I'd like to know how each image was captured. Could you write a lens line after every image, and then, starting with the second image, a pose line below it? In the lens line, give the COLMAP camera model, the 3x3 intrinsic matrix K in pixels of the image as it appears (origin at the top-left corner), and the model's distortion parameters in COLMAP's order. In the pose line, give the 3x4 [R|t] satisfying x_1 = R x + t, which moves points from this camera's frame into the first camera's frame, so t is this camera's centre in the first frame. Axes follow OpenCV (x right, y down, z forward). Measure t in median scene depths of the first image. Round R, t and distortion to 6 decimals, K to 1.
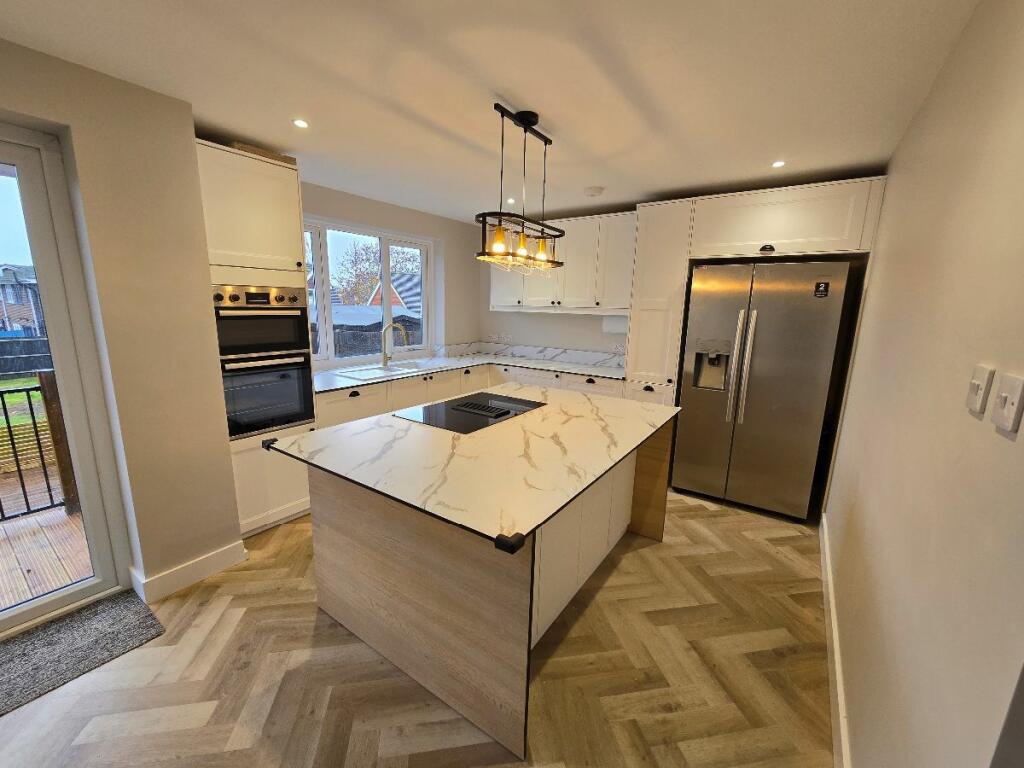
lens RADIAL K [[419.3, 0, 505.2], [0, 419.3, 388.8], [0, 0, 1]] dist [-0.001383, 0.000256]
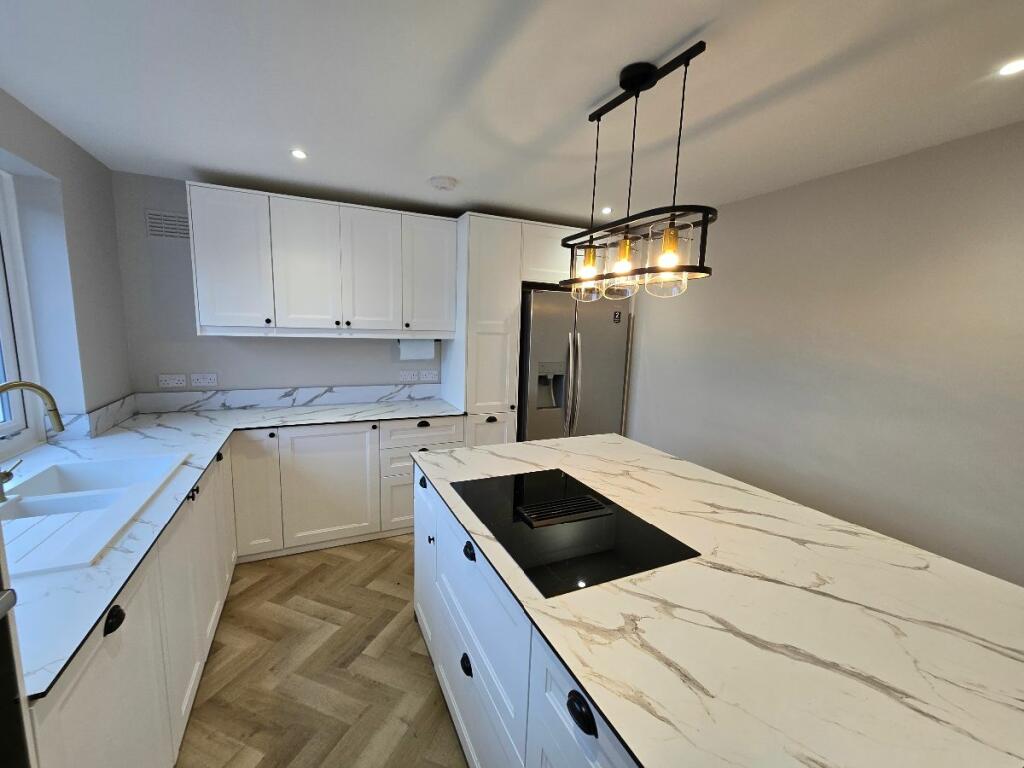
lens RADIAL K [[417.9, 0, 510.1], [0, 417.9, 399.9], [0, 0, 1]] dist [-0.001903, -0.000127]
pose [[0.493914, -0.163053, 0.854086, -0.442034], [0.151303, 0.983392, 0.100240, -0.137760], [-0.856245, 0.079715, 0.510381, 0.540452]]
